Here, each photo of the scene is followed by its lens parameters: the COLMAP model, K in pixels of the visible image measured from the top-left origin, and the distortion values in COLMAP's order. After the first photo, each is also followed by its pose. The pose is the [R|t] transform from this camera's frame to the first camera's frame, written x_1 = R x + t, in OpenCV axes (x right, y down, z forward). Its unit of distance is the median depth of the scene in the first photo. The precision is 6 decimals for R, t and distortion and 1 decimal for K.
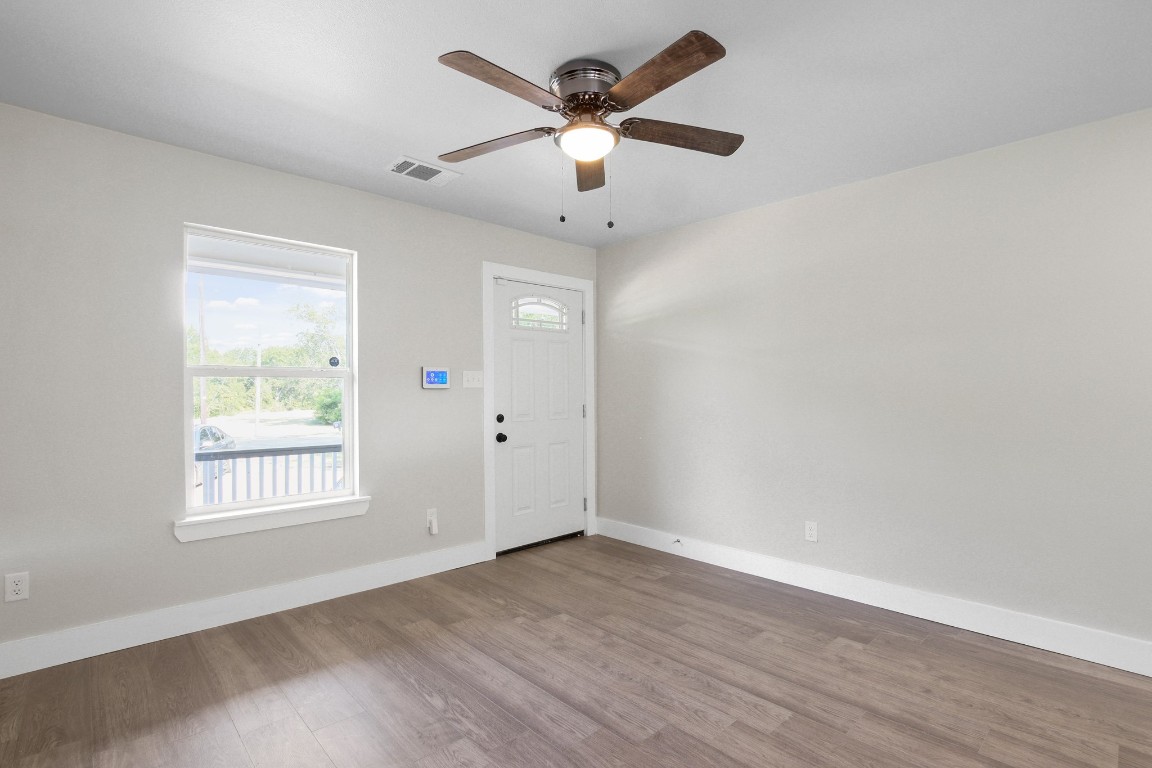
lens RADIAL K [[545.4, 0, 573.9], [0, 545.4, 390.4], [0, 0, 1]] dist [-0.026894, 0.000523]
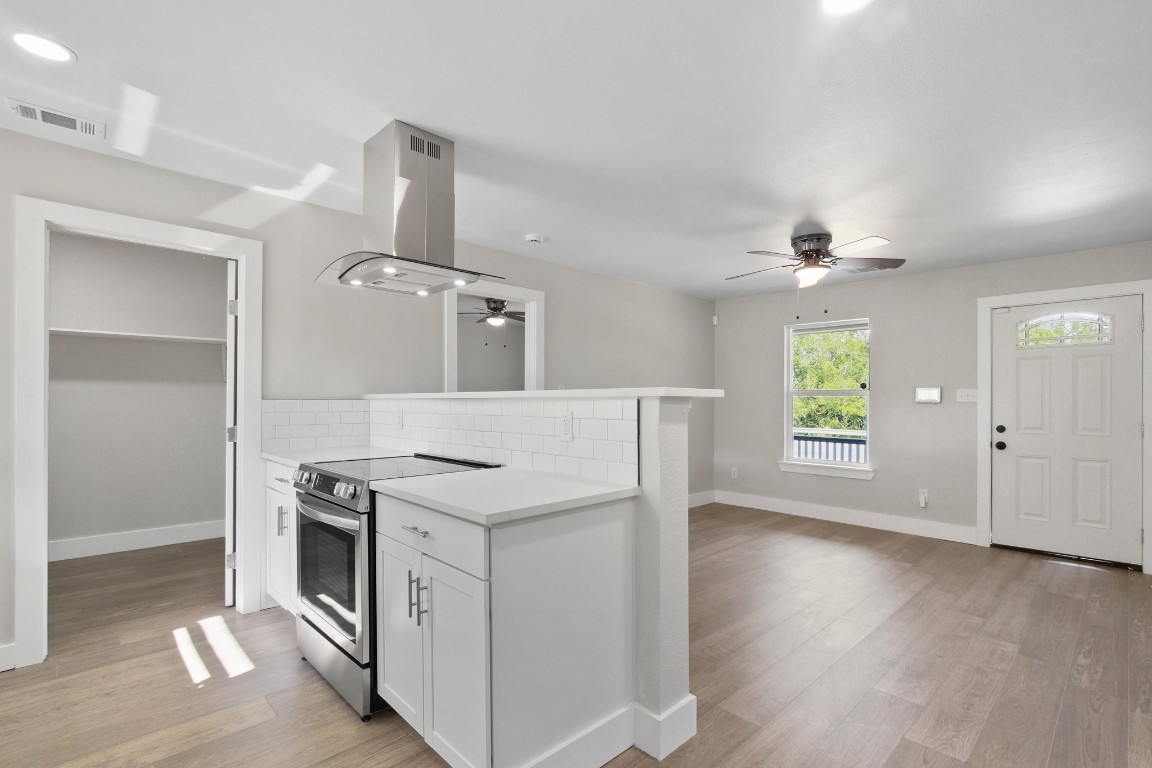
lens RADIAL K [[545.4, 0, 573.9], [0, 545.4, 390.4], [0, 0, 1]] dist [-0.026894, 0.000523]
pose [[0.005116, -0.012260, -0.999912, 1.699689], [-0.012167, 0.999850, -0.012322, -0.009322], [0.999913, 0.012229, 0.004966, 0.149685]]
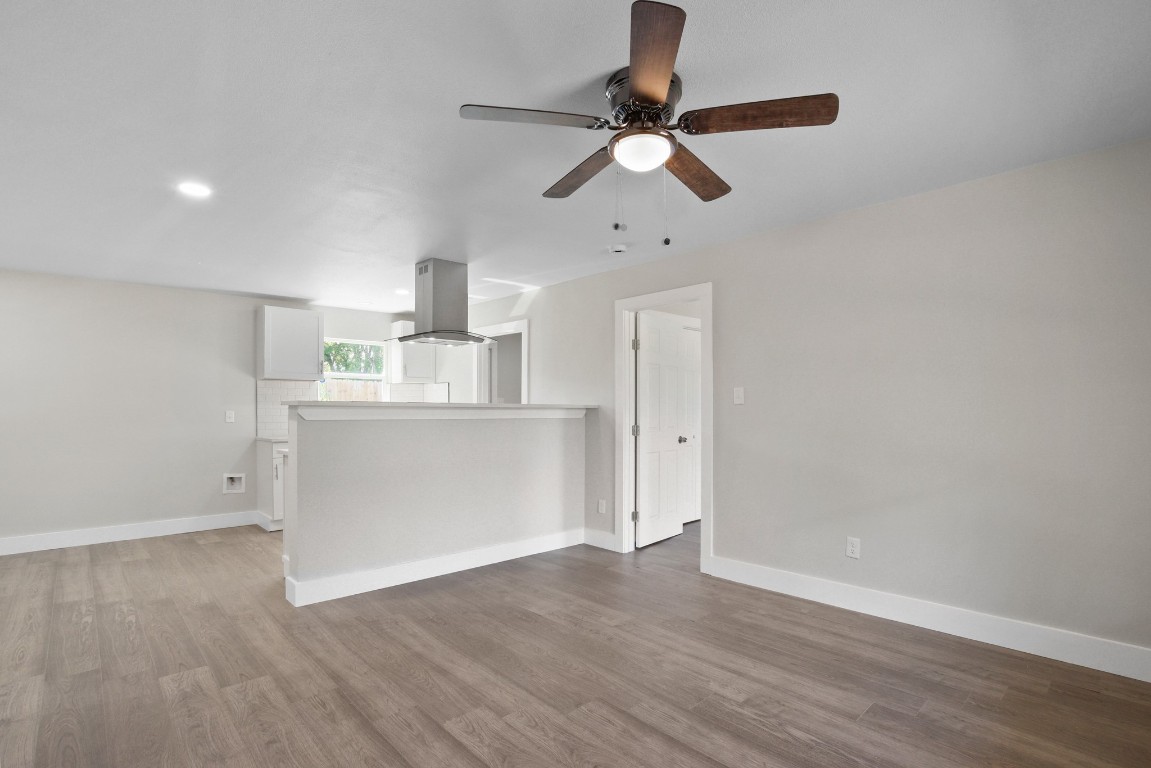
lens RADIAL K [[558.7, 0, 569.0], [0, 558.7, 409.0], [0, 0, 1]] dist [-0.001985, -0.000681]
pose [[-0.999977, 0.002337, 0.006298, 0.134726], [0.002340, 0.999997, 0.000505, -0.005289], [-0.006297, 0.000520, -0.999980, 1.789161]]
